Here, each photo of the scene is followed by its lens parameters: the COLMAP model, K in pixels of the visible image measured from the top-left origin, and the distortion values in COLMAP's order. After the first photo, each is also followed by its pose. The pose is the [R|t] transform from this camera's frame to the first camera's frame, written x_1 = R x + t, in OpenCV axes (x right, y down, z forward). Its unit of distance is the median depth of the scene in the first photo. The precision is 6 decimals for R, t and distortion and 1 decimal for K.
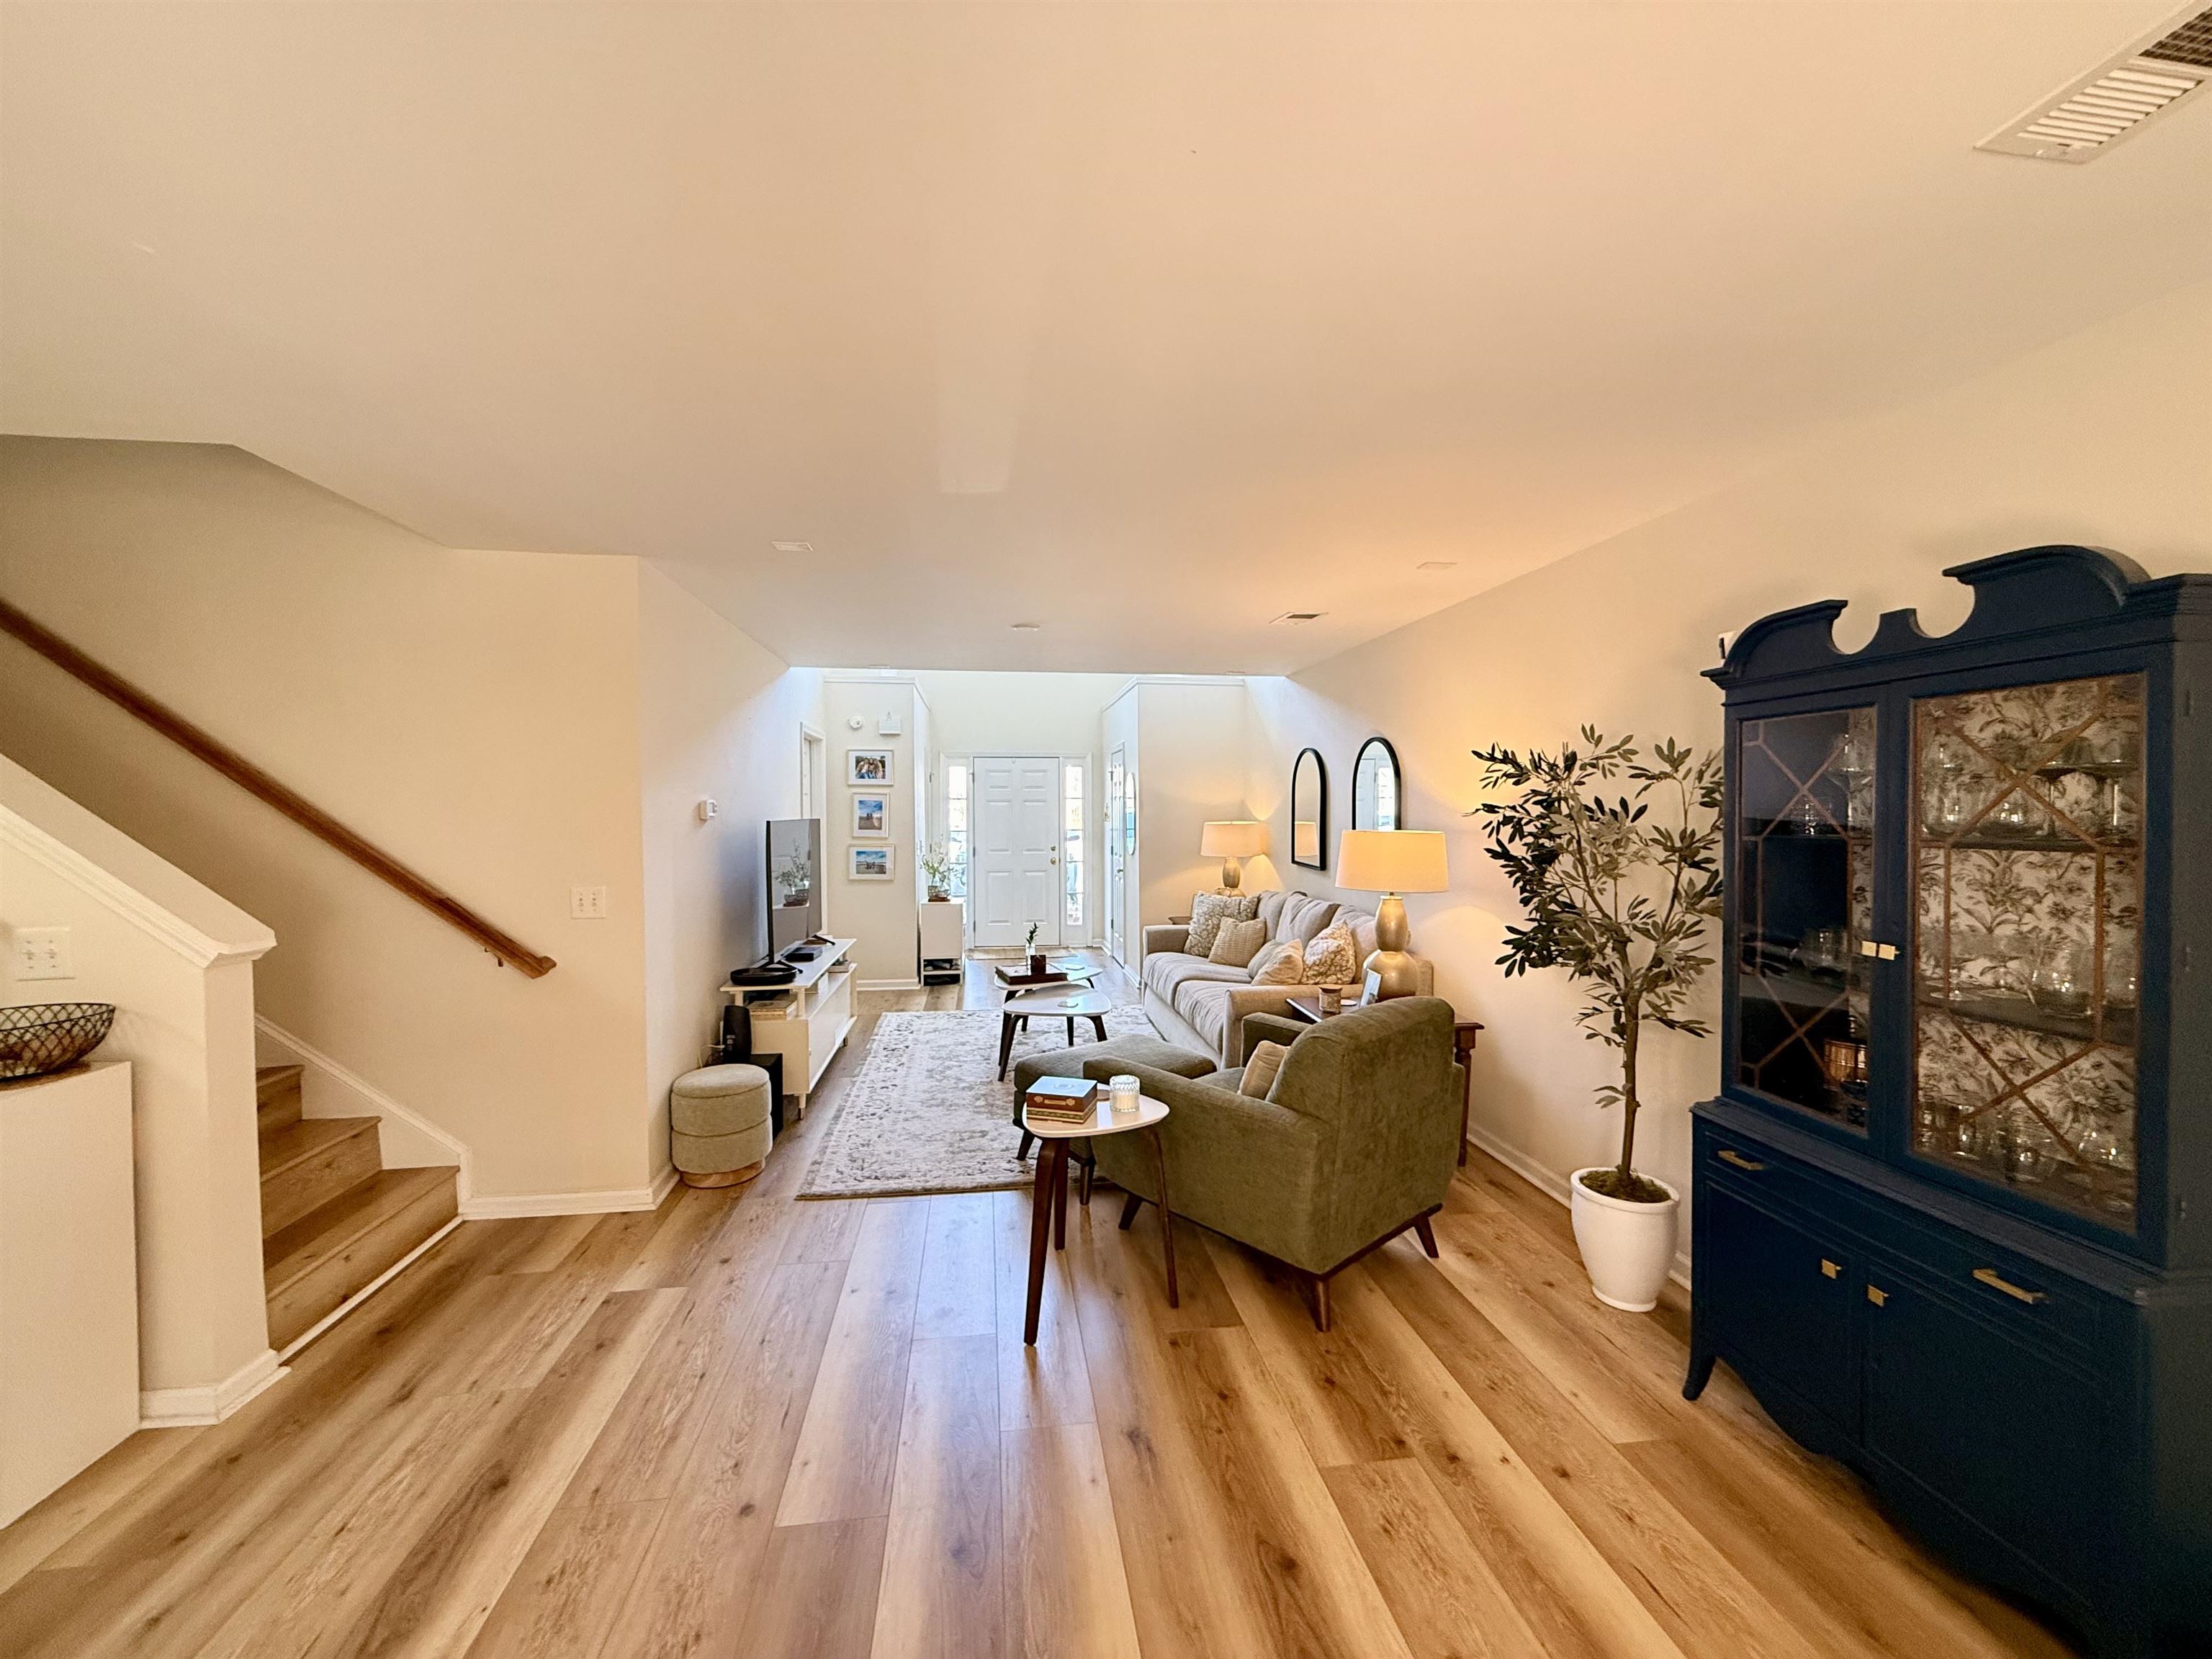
lens RADIAL K [[877.3, 0, 1106.0], [0, 877.3, 829.5], [0, 0, 1]] dist [-0.000773, -0.000022]
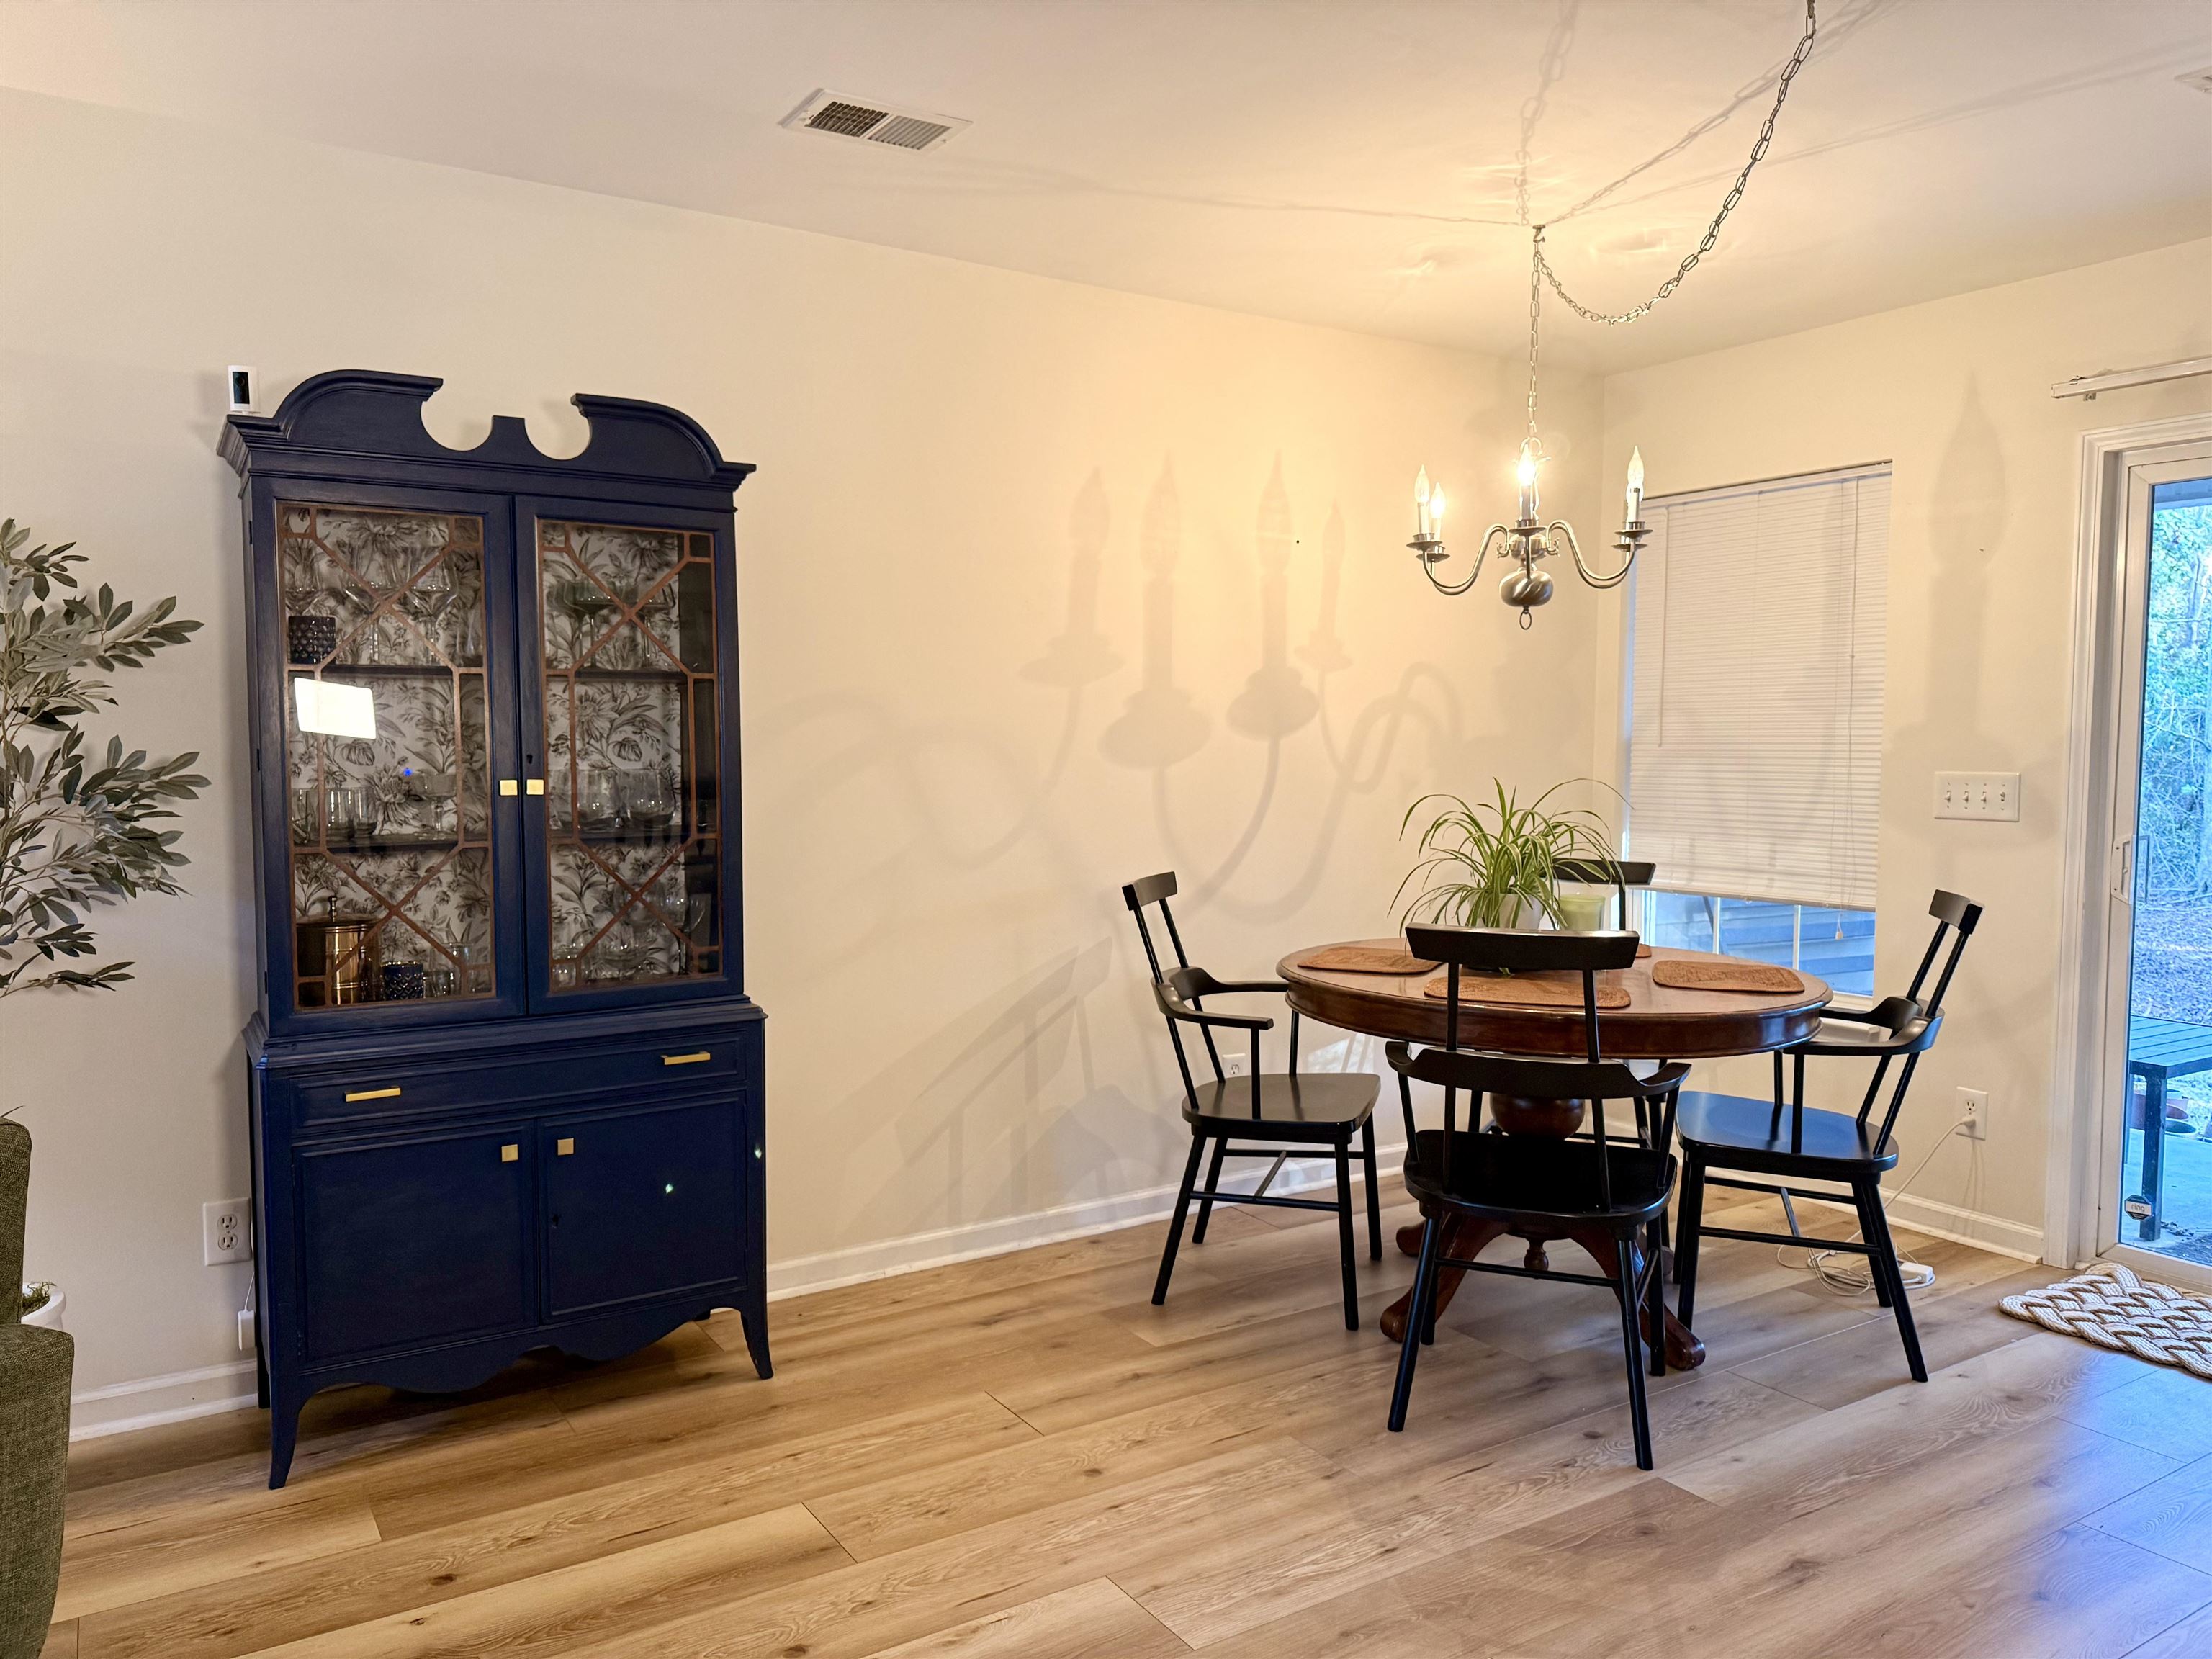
lens RADIAL K [[1560.0, 0, 1090.3], [0, 1560.0, 827.0], [0, 0, 1]] dist [0.076965, -0.108560]
pose [[-0.408681, -0.048794, 0.911372, -0.301226], [0.018120, 0.997939, 0.061554, 0.030904], [-0.912497, 0.041670, -0.406955, 0.392468]]
